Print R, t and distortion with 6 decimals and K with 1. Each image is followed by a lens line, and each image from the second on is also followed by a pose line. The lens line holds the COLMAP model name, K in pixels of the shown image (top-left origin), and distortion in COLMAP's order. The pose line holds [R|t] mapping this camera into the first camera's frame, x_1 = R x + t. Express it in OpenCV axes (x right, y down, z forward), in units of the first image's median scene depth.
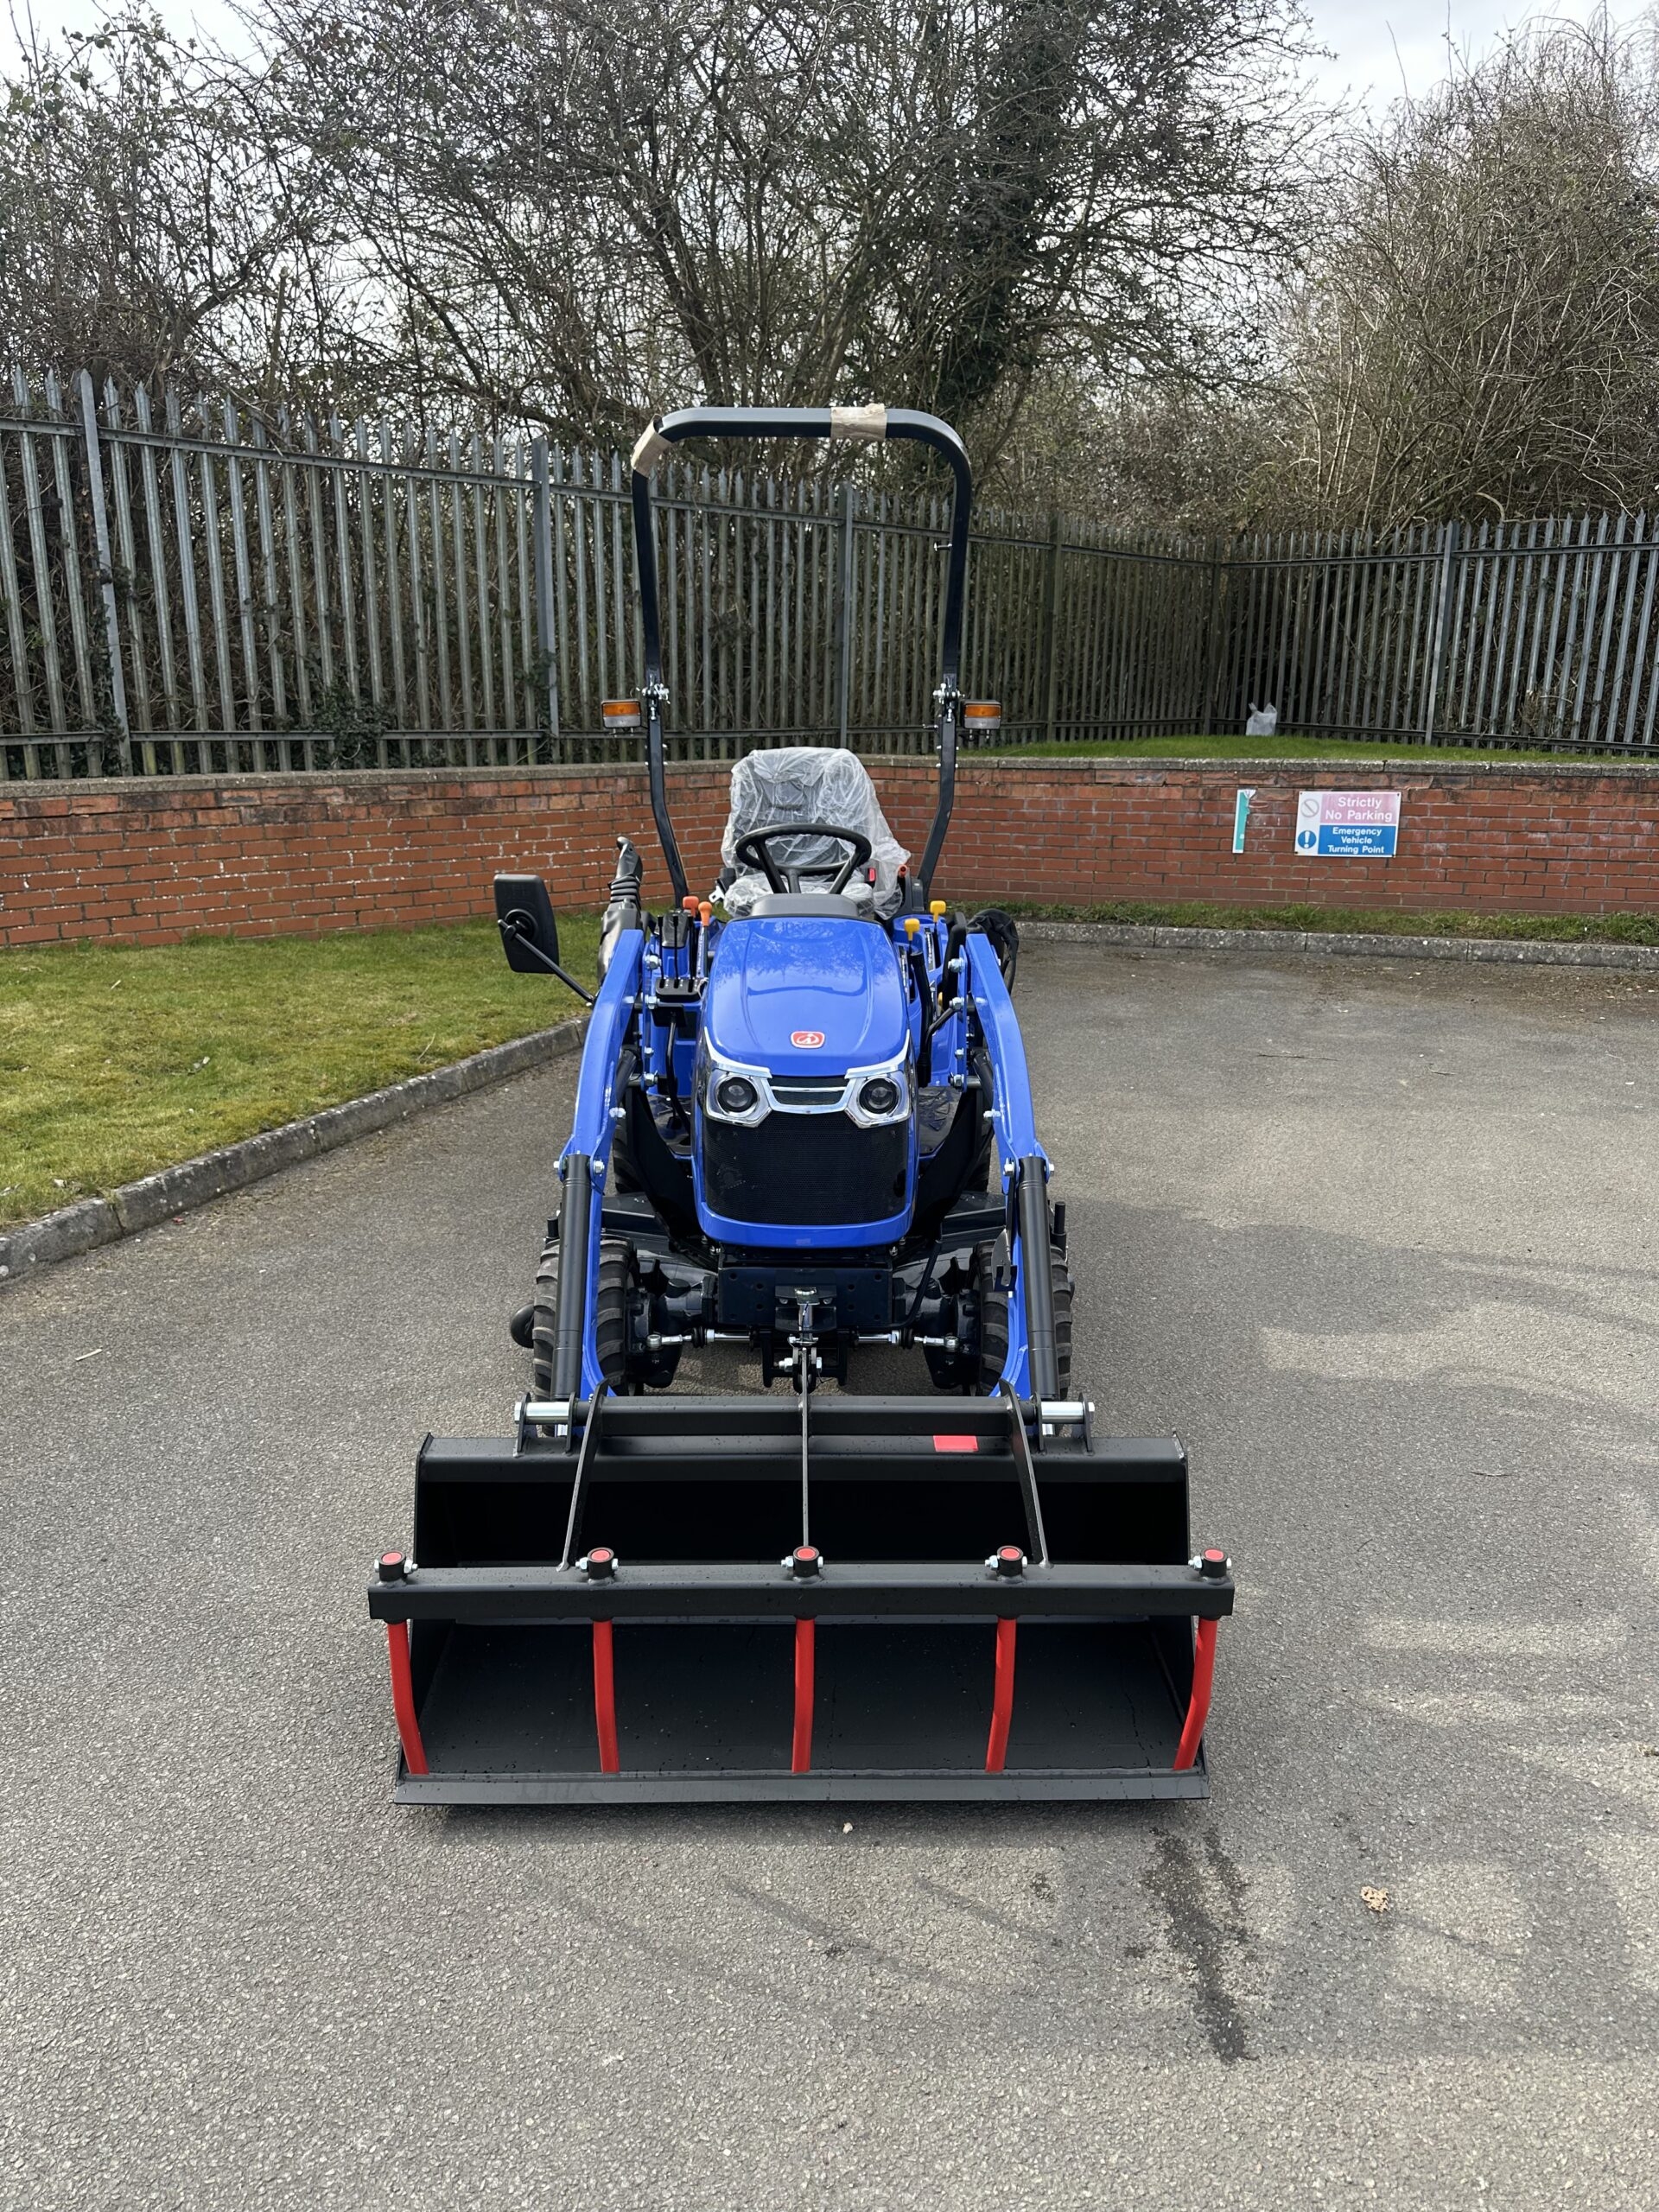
lens RADIAL K [[1535.3, 0, 845.7], [0, 1535.3, 1120.6], [0, 0, 1]] dist [0.078623, -0.120154]
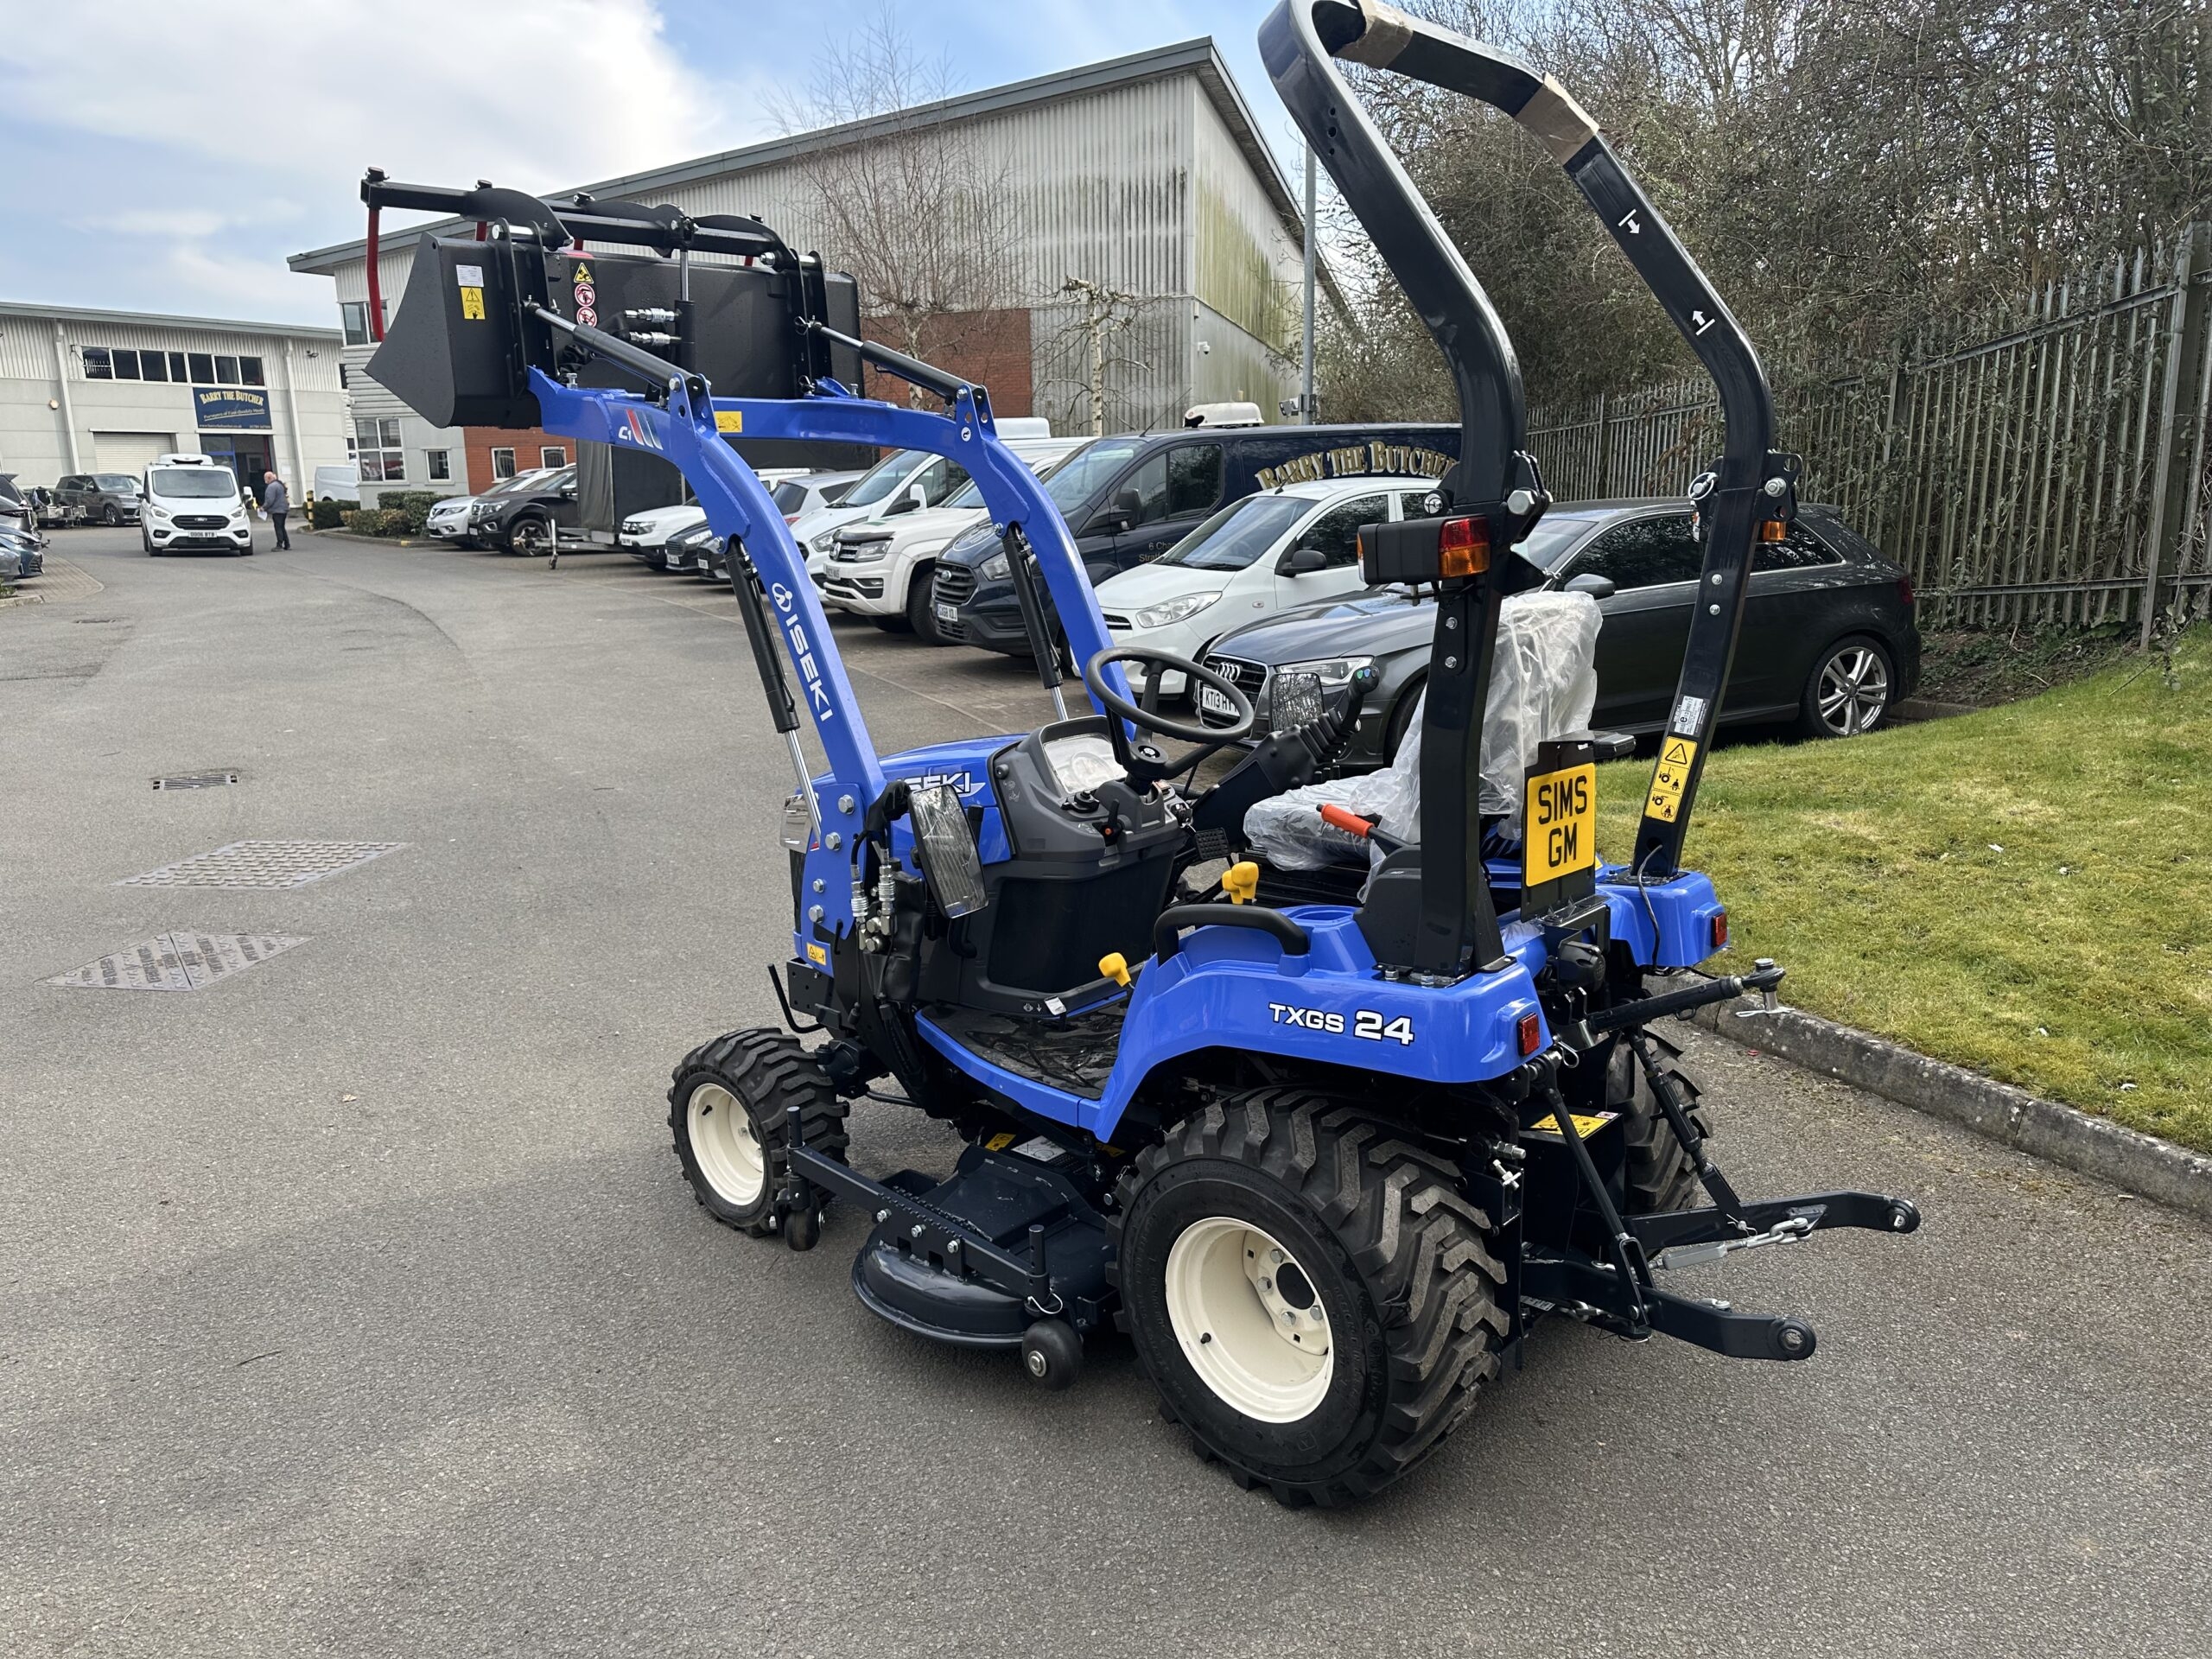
lens RADIAL K [[1562.2, 0, 1108.8], [0, 1562.2, 845.1], [0, 0, 1]] dist [0.137314, -0.206002]
pose [[-0.688791, 0.169535, -0.704858, 0.295954], [-0.189202, 0.896538, 0.400528, -0.218787], [0.699835, 0.409241, -0.585451, 0.769087]]
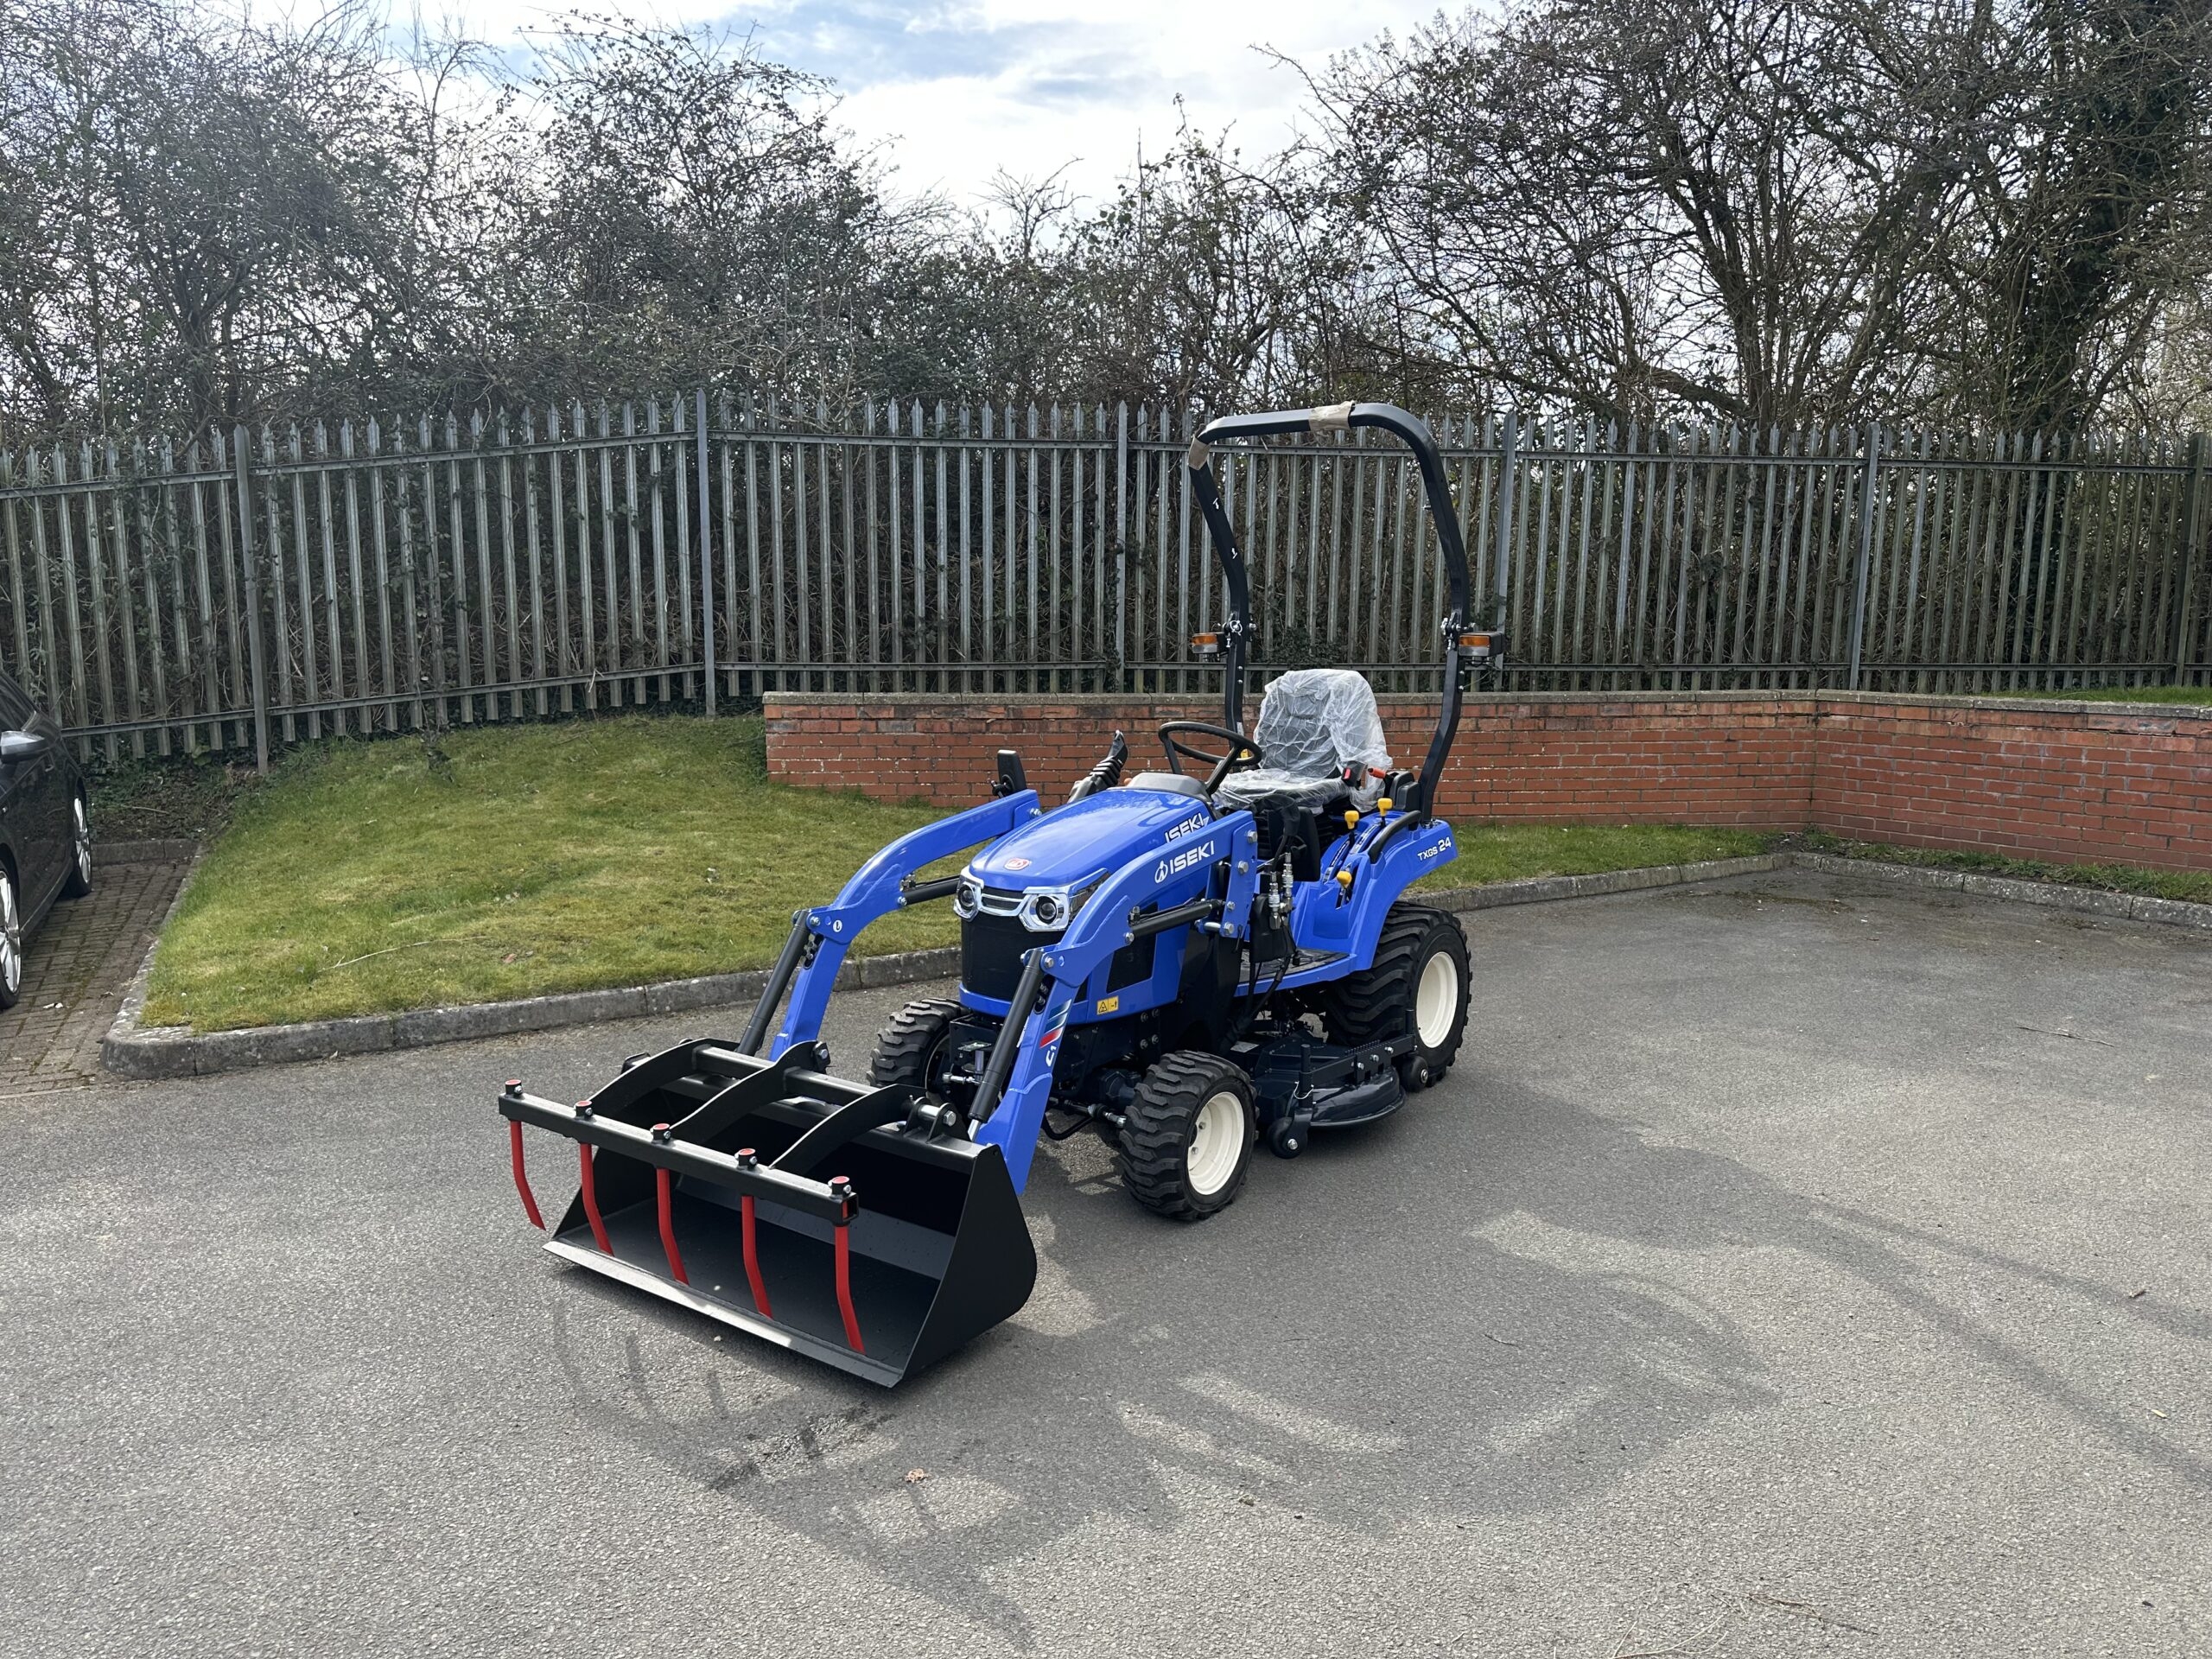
lens RADIAL K [[1529.2, 0, 1117.0], [0, 1529.2, 834.9], [0, 0, 1]] dist [0.190020, -0.368210]
pose [[0.795169, 0.080380, -0.601037, 0.357662], [-0.164289, 0.982662, -0.085936, 0.010346], [0.583708, 0.167078, 0.794588, -0.023627]]
